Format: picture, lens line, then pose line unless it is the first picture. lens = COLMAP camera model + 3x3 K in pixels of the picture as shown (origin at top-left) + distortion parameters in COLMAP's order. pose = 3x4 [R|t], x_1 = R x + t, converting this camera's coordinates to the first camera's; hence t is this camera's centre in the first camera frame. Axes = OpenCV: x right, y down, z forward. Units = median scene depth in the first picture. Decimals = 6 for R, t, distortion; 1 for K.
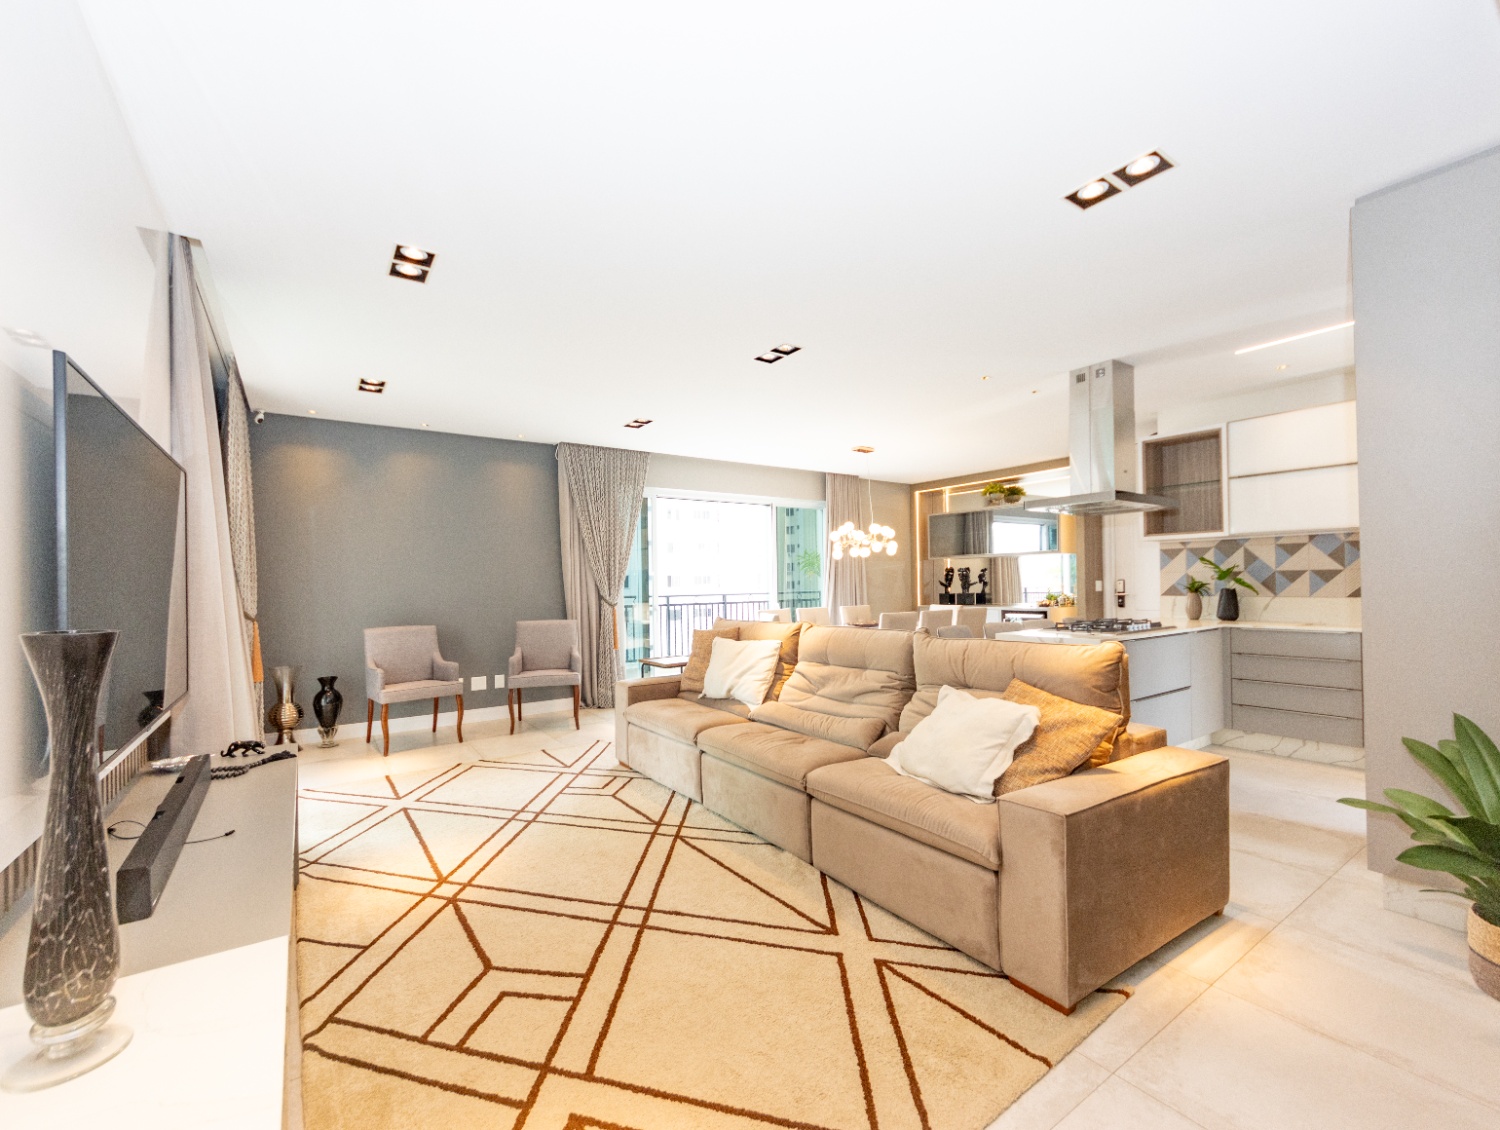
lens RADIAL K [[636.6, 0, 735.0], [0, 636.6, 576.7], [0, 0, 1]] dist [0.002501, -0.004710]
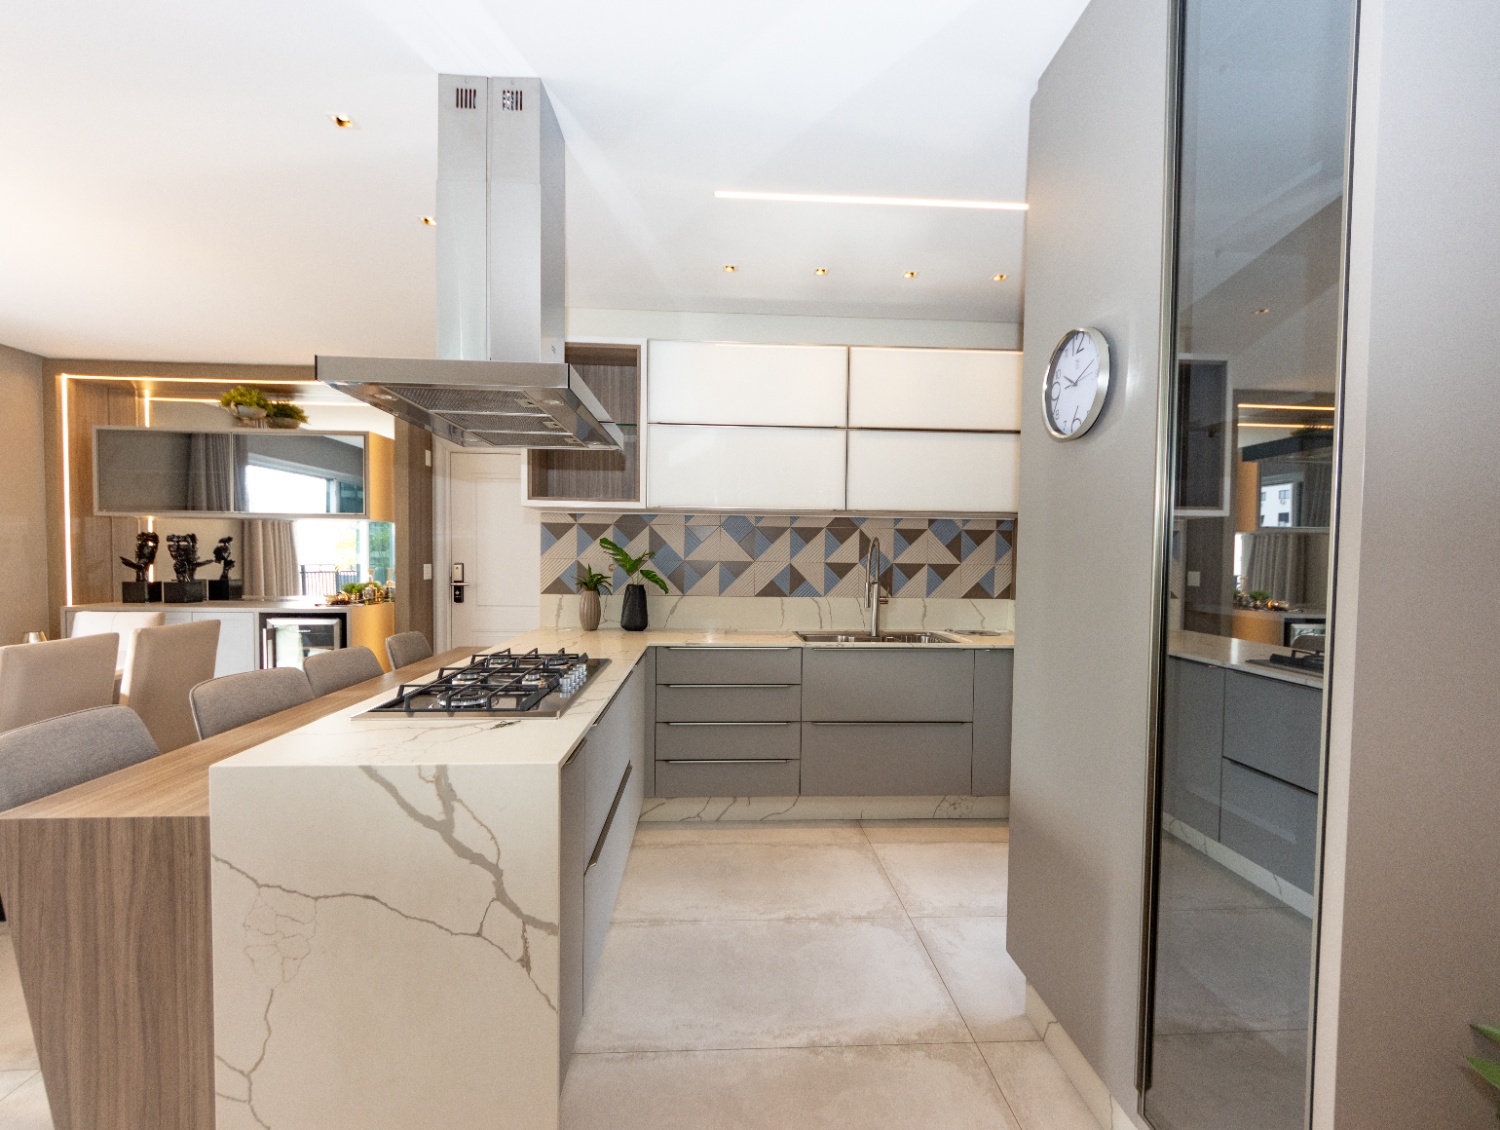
lens RADIAL K [[624.9, 0, 741.8], [0, 624.9, 575.5], [0, 0, 1]] dist [0.001375, -0.005094]
pose [[0.503170, -0.009745, 0.864133, 0.160875], [-0.029572, 0.999157, 0.028487, -0.009571], [-0.863682, -0.039888, 0.502457, 0.365499]]
